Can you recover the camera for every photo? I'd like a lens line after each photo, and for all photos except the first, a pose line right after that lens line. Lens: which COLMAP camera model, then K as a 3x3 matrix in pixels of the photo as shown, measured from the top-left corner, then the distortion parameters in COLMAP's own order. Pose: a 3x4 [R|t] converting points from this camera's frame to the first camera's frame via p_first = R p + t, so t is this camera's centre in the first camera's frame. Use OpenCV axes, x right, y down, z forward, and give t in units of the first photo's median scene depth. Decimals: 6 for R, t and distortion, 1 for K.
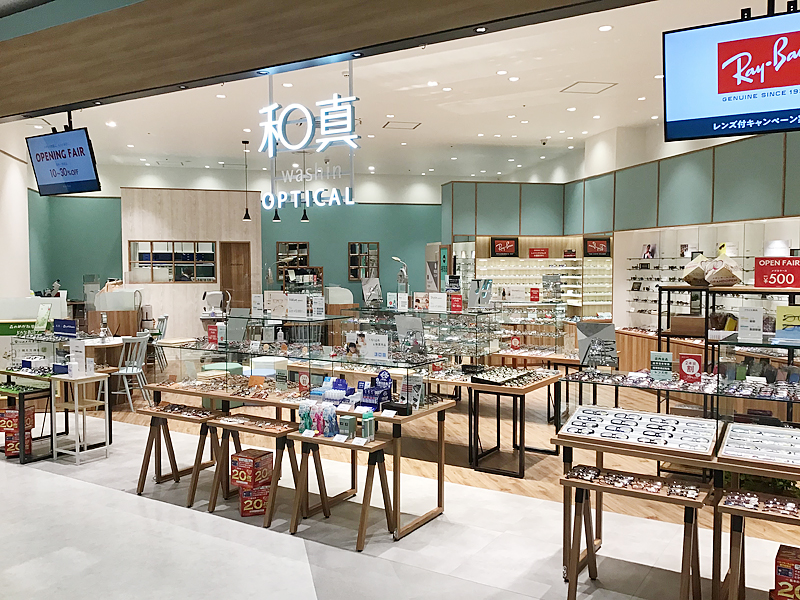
lens RADIAL K [[725.9, 0, 400.0], [0, 725.9, 300.0], [0, 0, 1]] dist [0.049169, -0.019635]
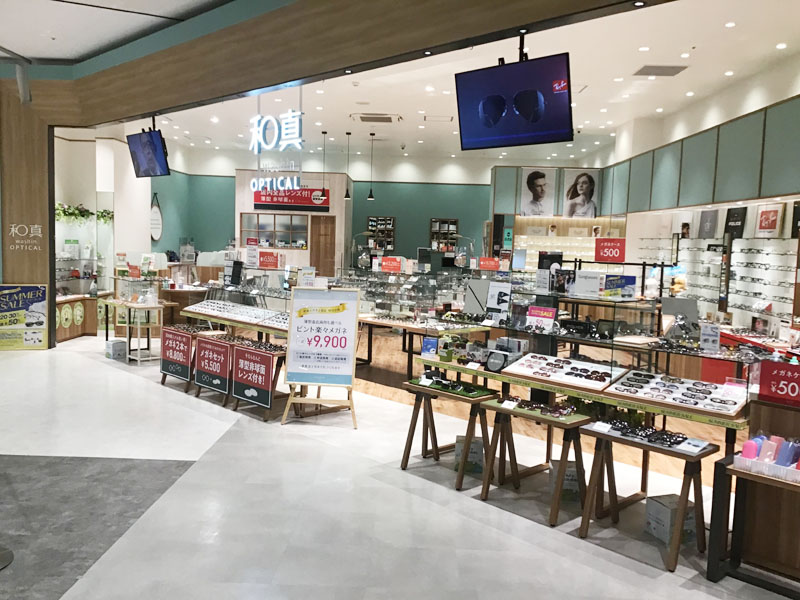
lens RADIAL K [[713.1, 0, 400.0], [0, 713.1, 300.0], [0, 0, 1]] dist [0.122780, -0.200599]
pose [[0.971324, 0.049956, -0.232452, 0.332734], [-0.042171, 0.998374, 0.038342, 0.015613], [0.233990, -0.027440, 0.971852, -0.225028]]
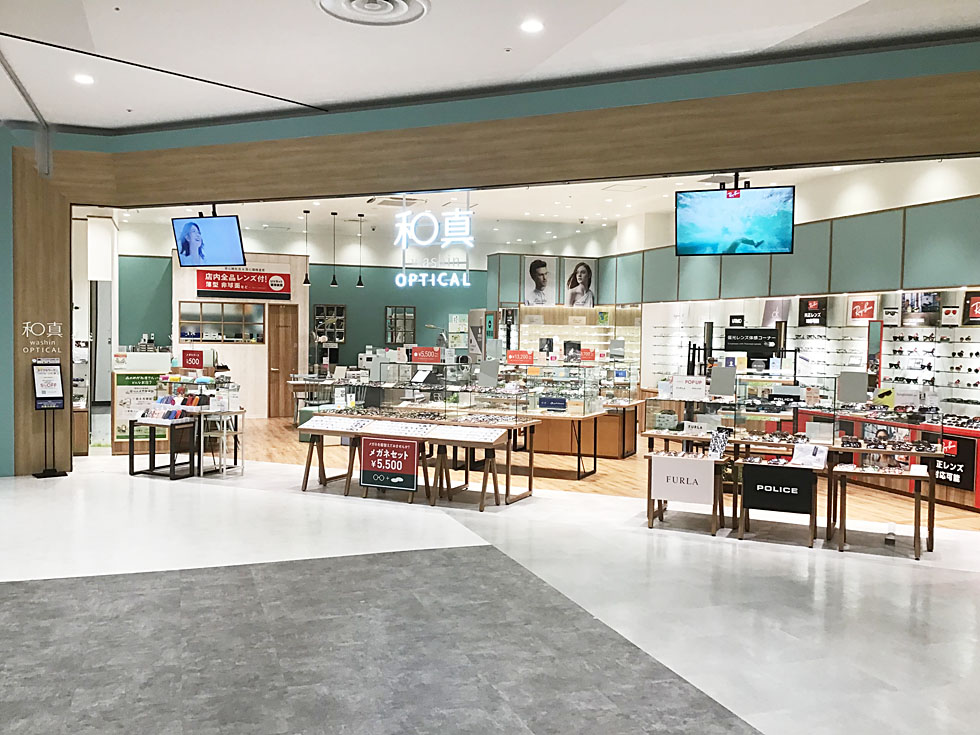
lens RADIAL K [[873.5, 0, 490.0], [0, 873.5, 367.5], [0, 0, 1]] dist [0.122780, -0.200599]
pose [[0.992773, 0.010228, 0.119570, -0.165308], [-0.009480, 0.999932, -0.006822, 0.029841], [-0.119632, 0.005639, 0.992802, -0.522005]]
